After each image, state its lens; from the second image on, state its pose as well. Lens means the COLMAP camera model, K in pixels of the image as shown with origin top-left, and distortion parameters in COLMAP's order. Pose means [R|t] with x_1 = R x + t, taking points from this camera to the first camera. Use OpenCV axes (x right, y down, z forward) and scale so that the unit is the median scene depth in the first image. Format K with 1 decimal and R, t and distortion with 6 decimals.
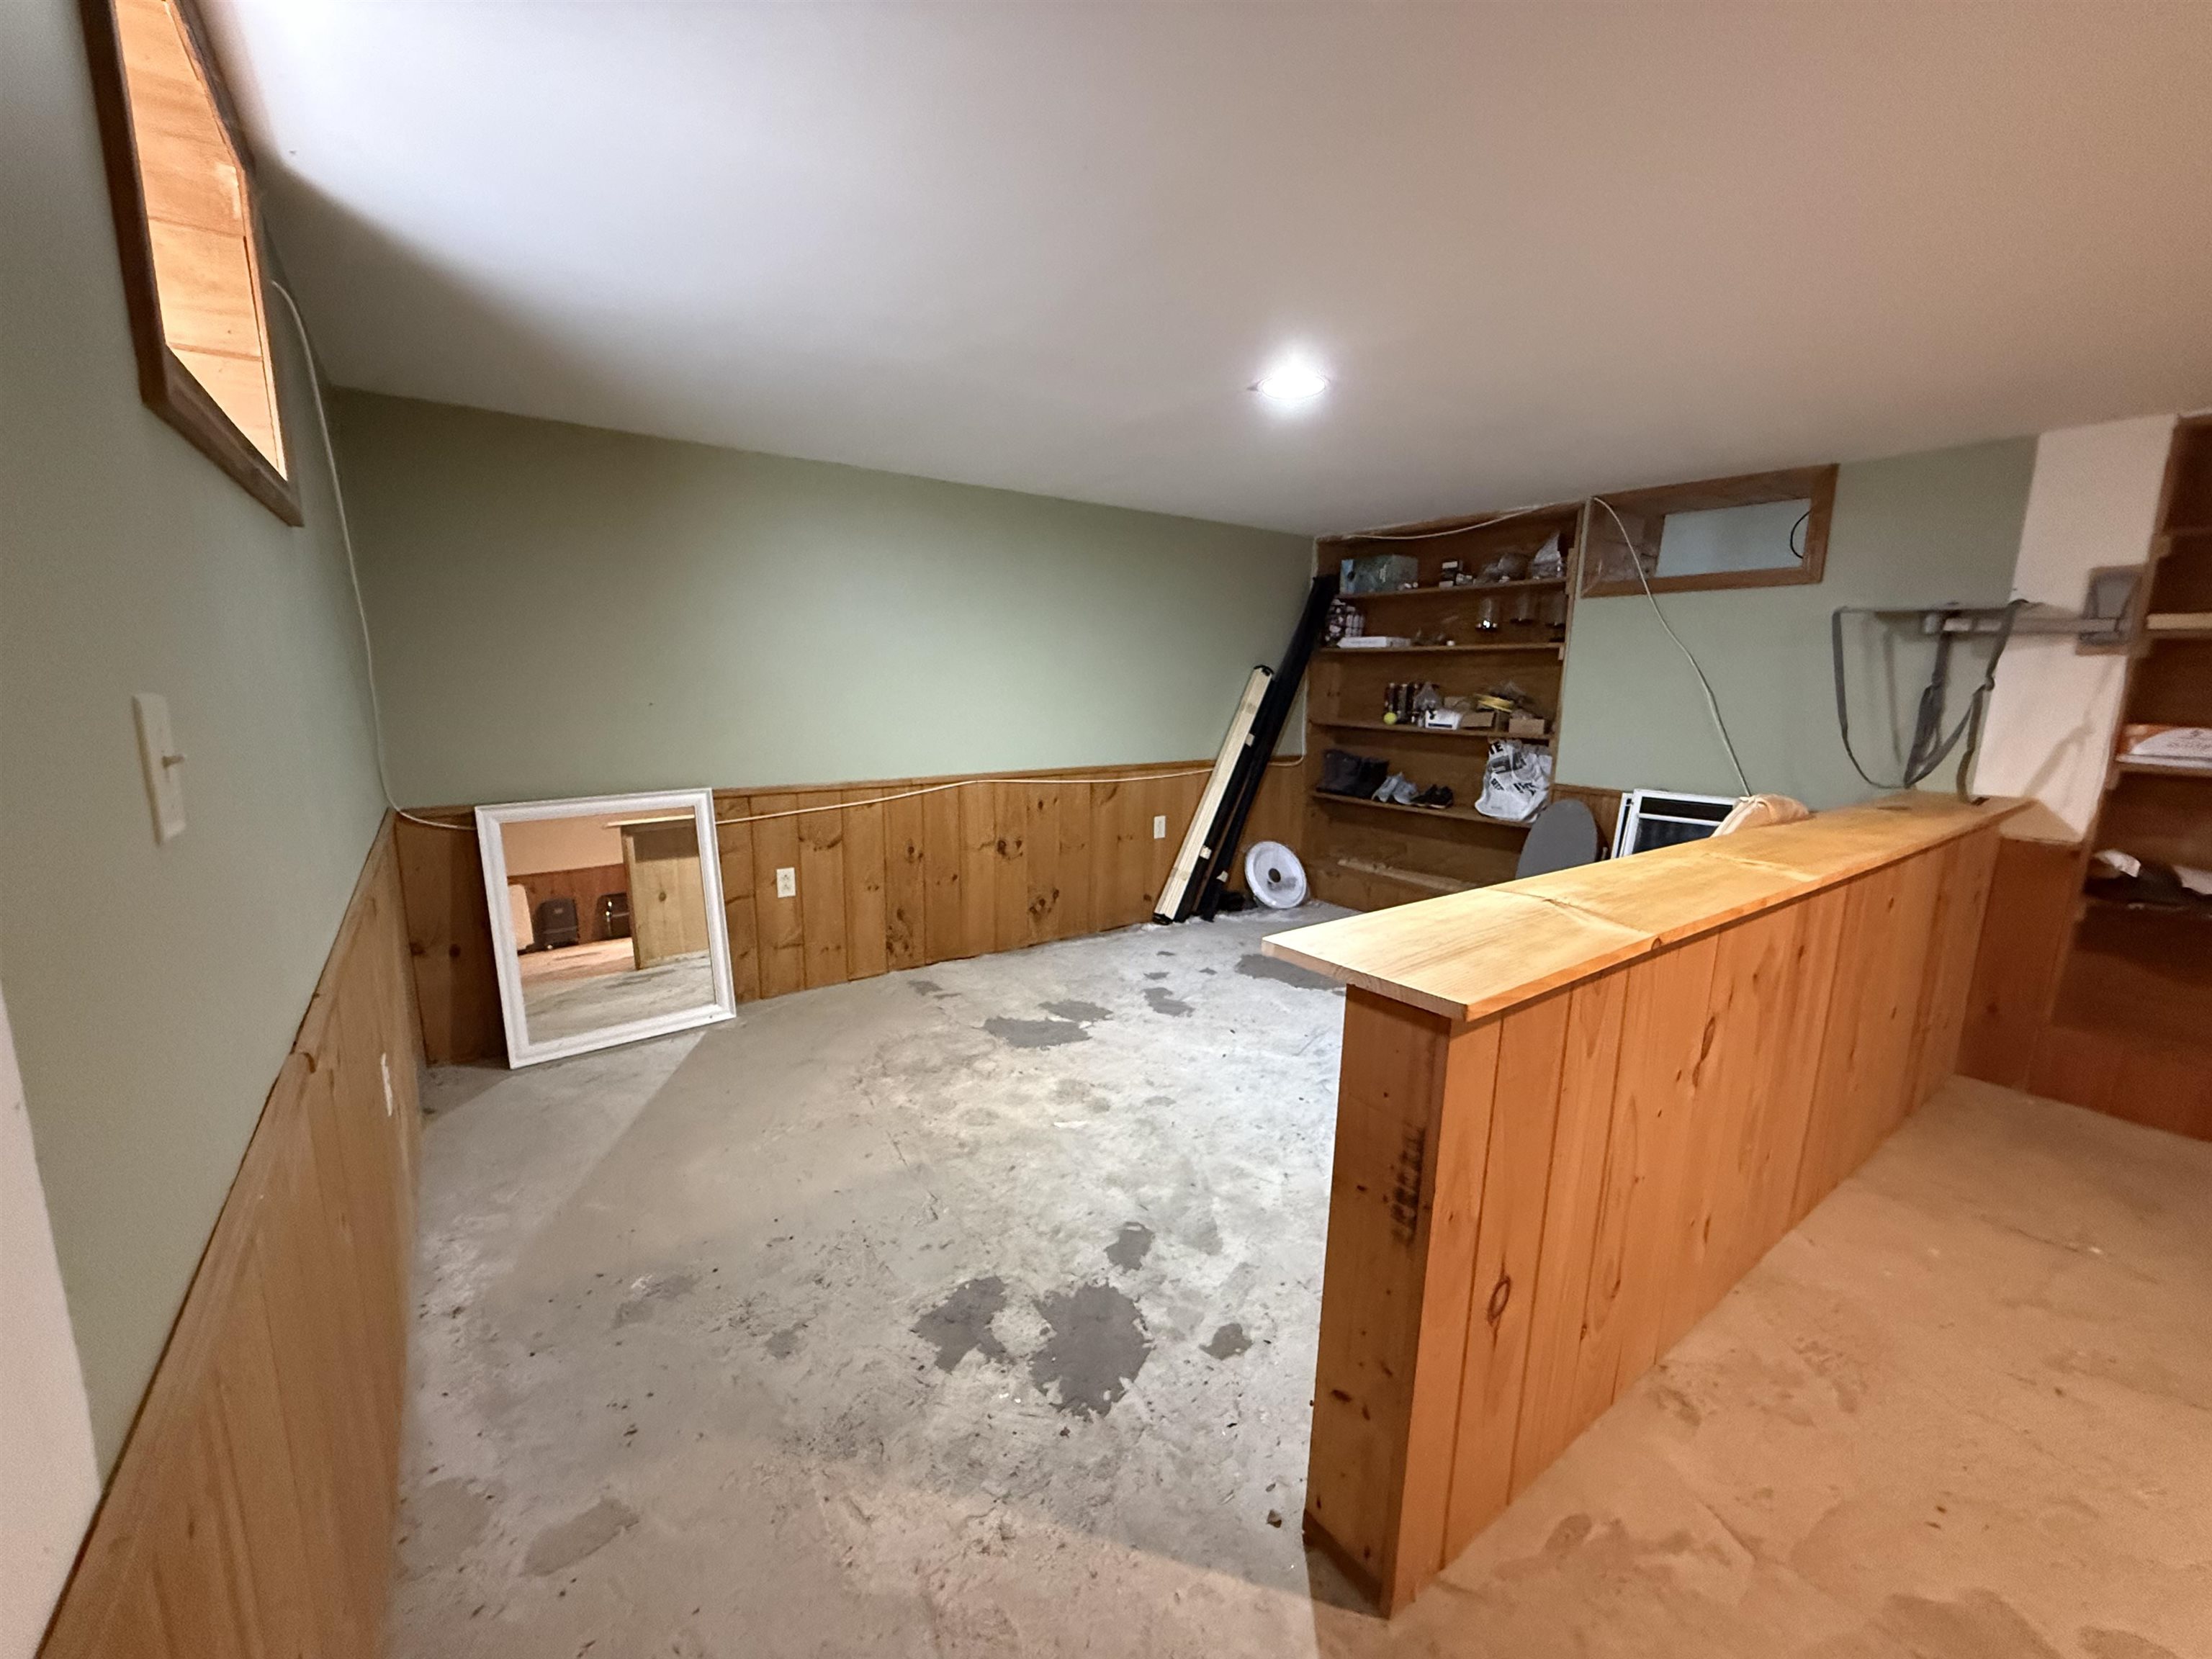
lens RADIAL K [[880.5, 0, 1099.2], [0, 880.5, 825.1], [0, 0, 1]] dist [-0.002540, 0.001047]
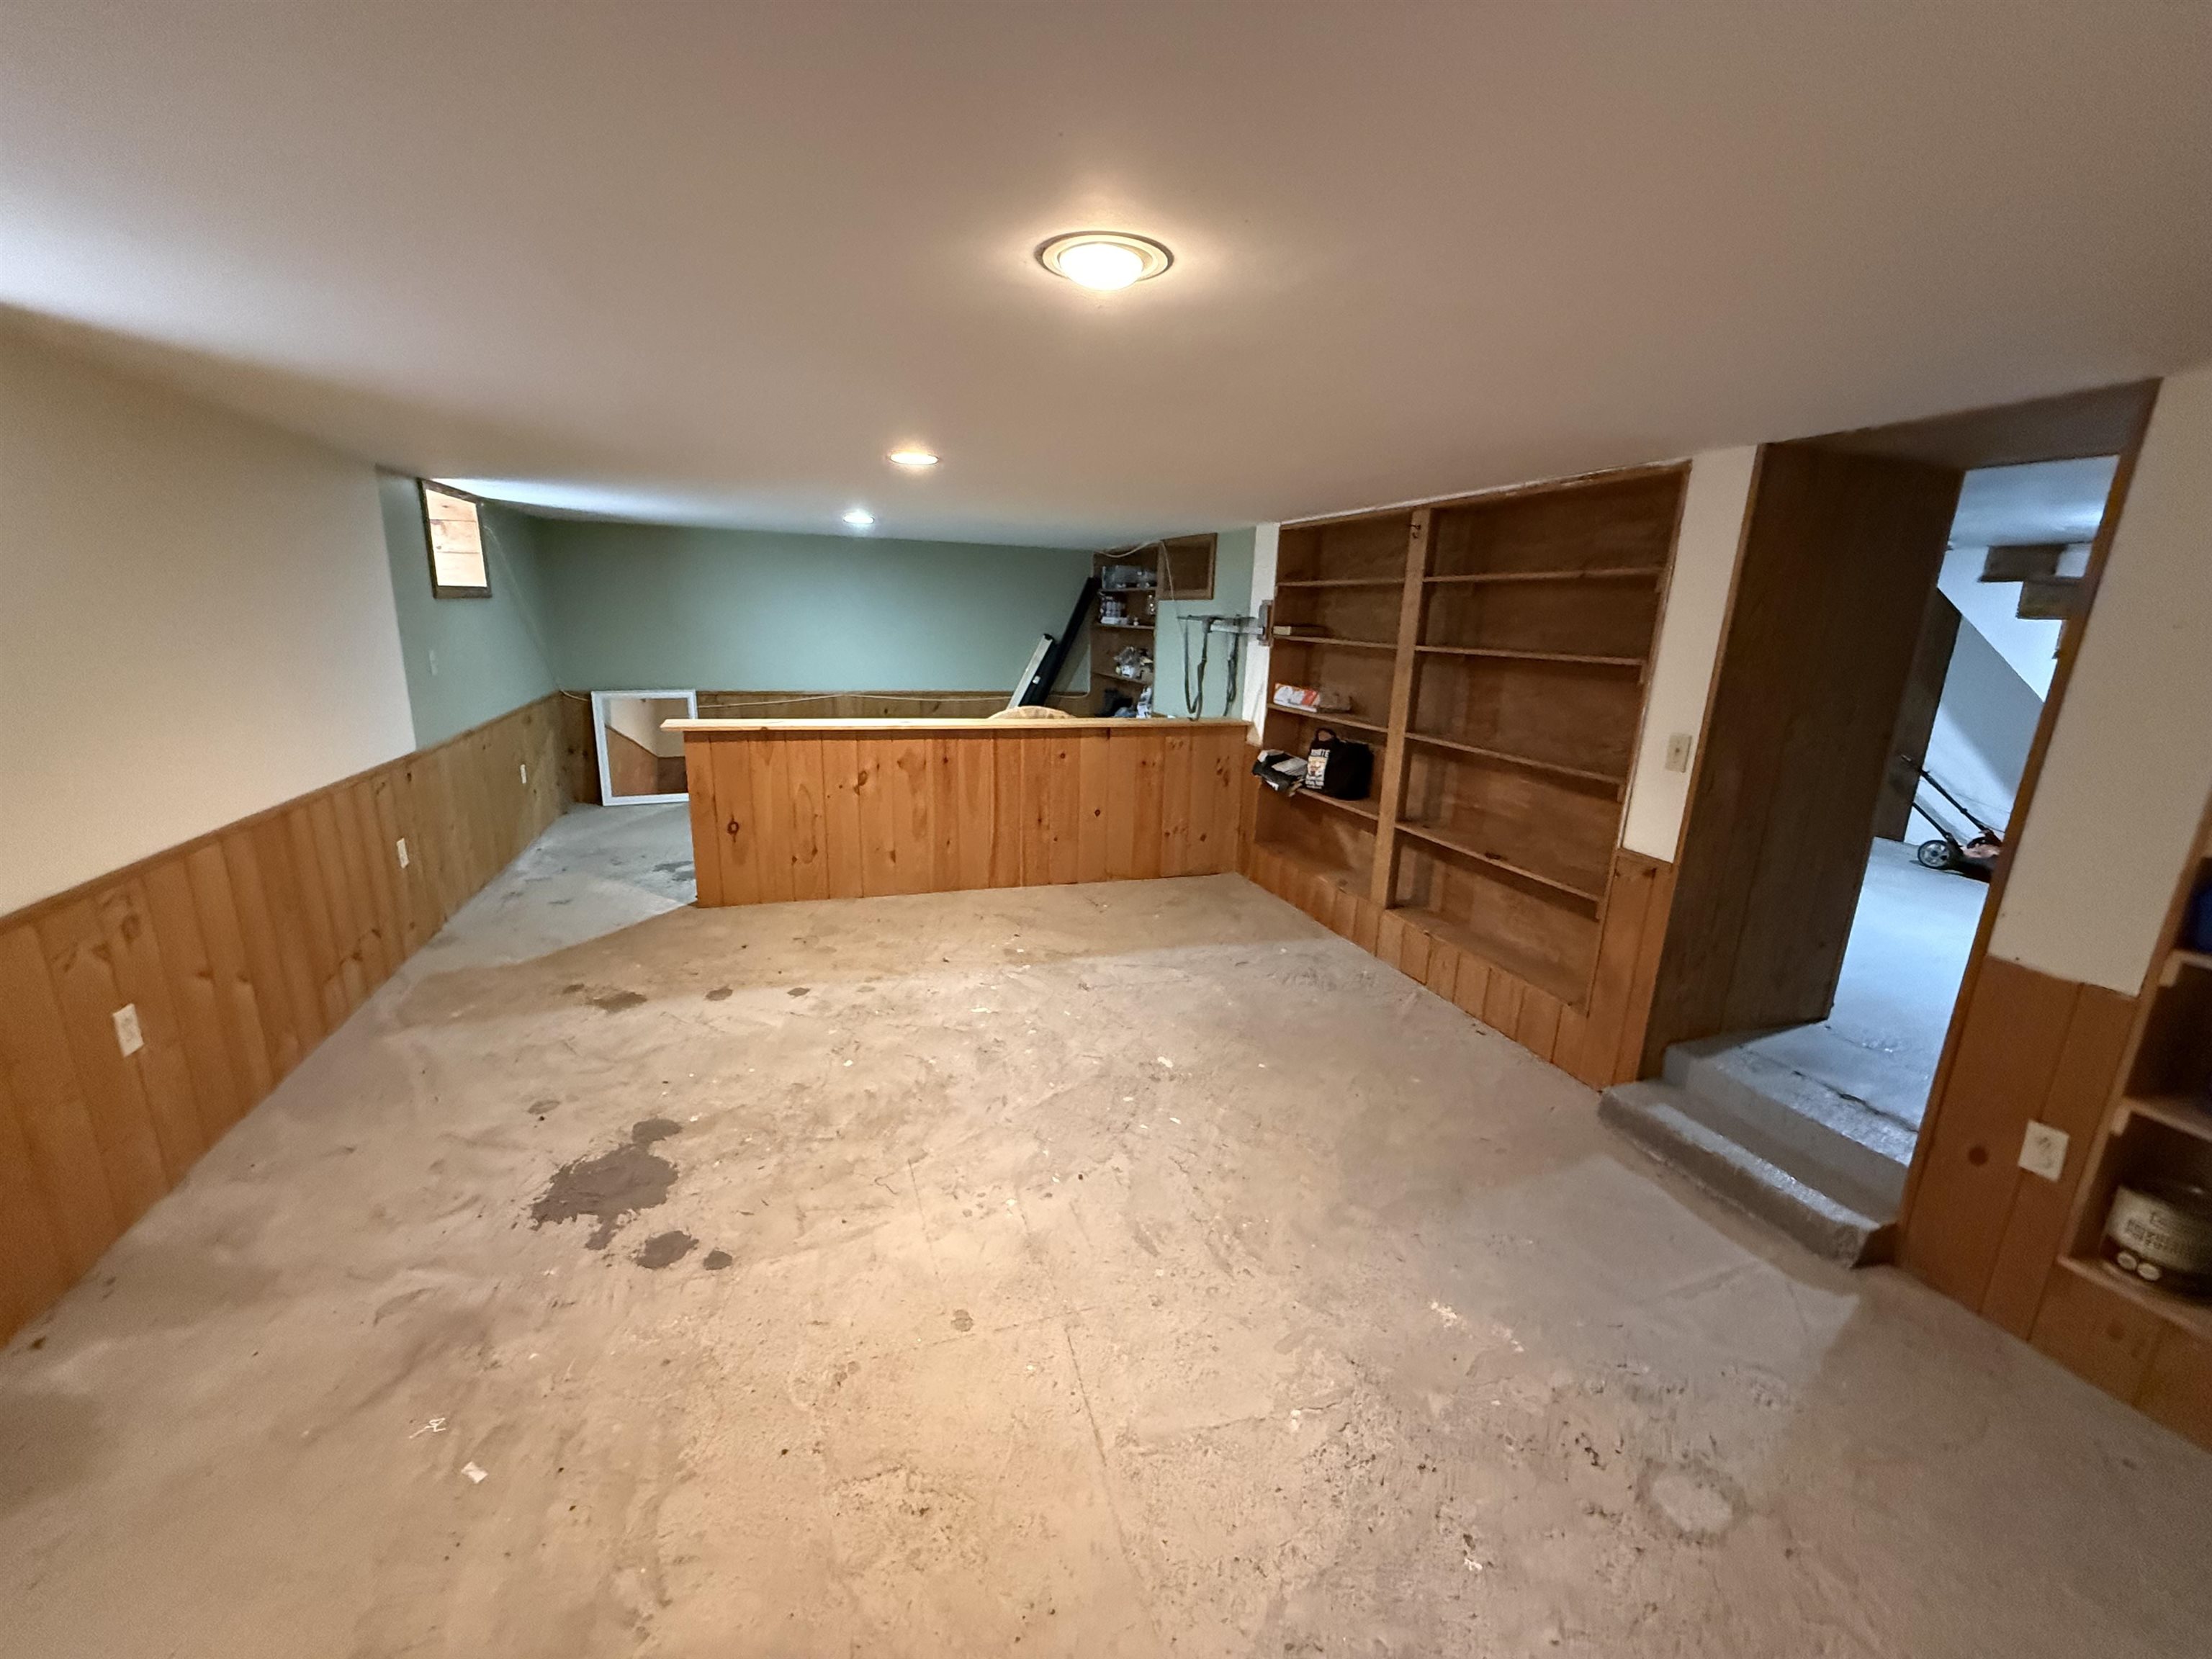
lens RADIAL K [[880.5, 0, 1108.6], [0, 880.5, 829.2], [0, 0, 1]] dist [-0.002540, 0.001047]
pose [[0.959935, 0.084815, -0.267079, 1.235172], [-0.067045, 0.994929, 0.074982, 0.073774], [0.272084, -0.054071, 0.960753, -0.871661]]
